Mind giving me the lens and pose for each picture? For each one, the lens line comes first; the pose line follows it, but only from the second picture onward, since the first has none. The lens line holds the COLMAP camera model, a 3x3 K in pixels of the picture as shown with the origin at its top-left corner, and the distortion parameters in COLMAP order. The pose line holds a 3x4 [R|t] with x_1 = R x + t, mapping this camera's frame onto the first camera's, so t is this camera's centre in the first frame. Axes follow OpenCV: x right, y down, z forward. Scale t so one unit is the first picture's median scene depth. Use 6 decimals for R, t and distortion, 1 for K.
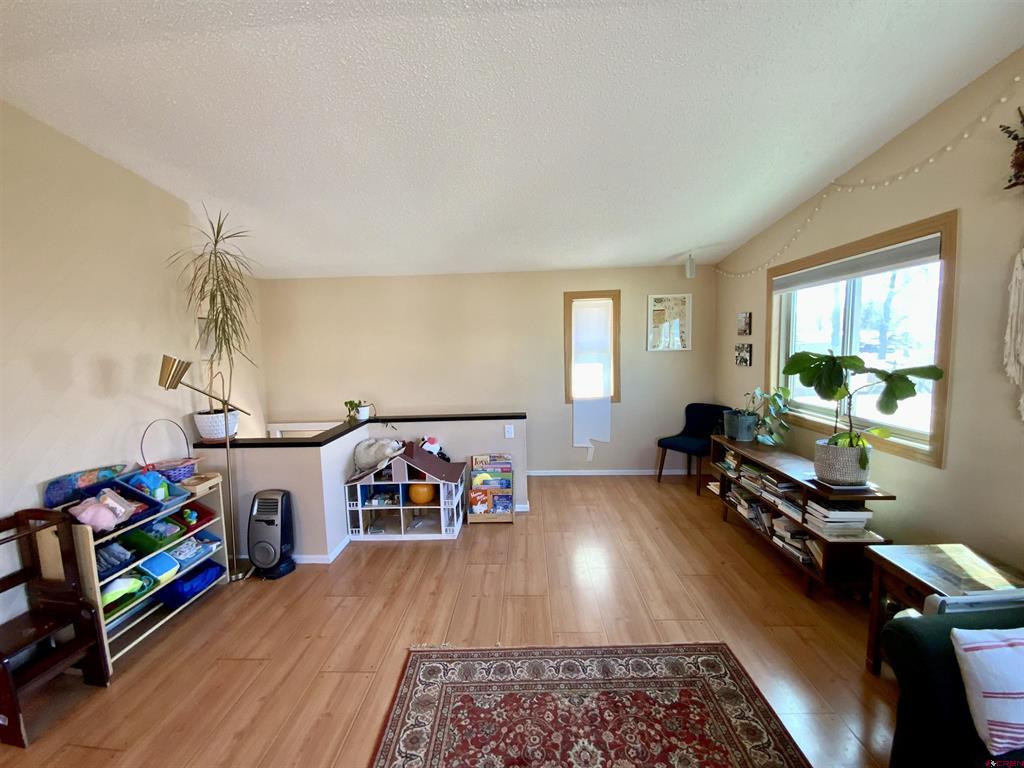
lens RADIAL K [[416.2, 0, 512.5], [0, 416.2, 382.1], [0, 0, 1]] dist [0.002625, -0.004546]
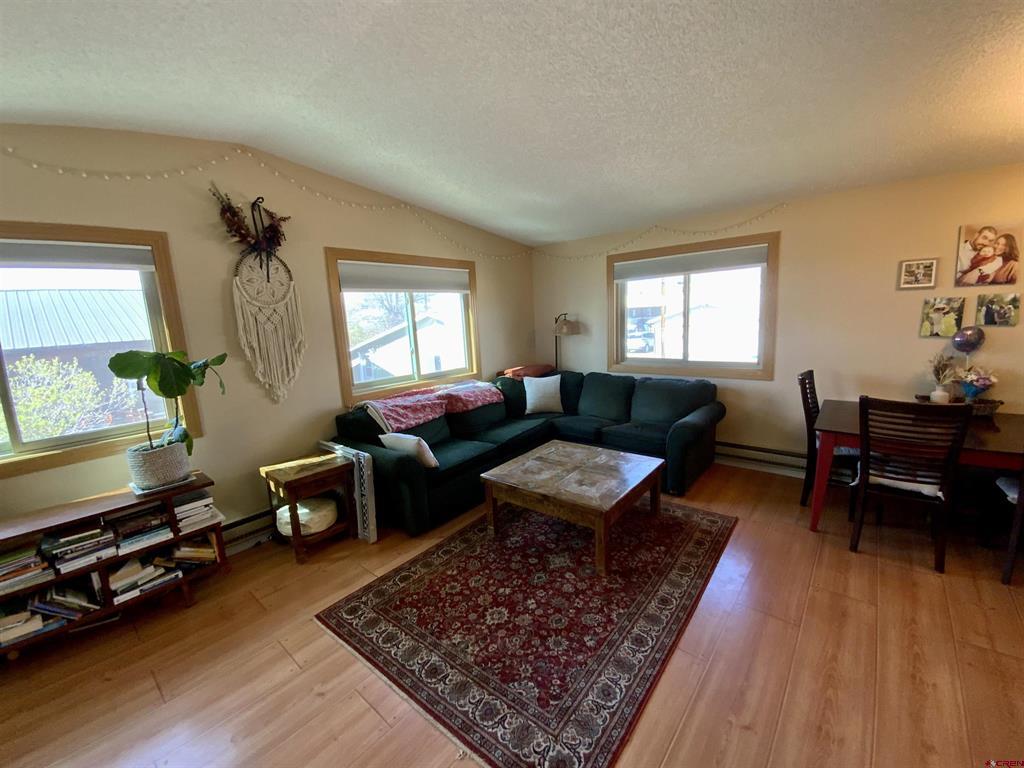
lens RADIAL K [[416.2, 0, 512.0], [0, 416.2, 387.2], [0, 0, 1]] dist [0.002625, -0.004546]
pose [[-0.781953, -0.044732, 0.621730, -0.614482], [0.121922, 0.967181, 0.222928, -0.130653], [-0.611297, 0.250122, -0.750836, 1.601016]]
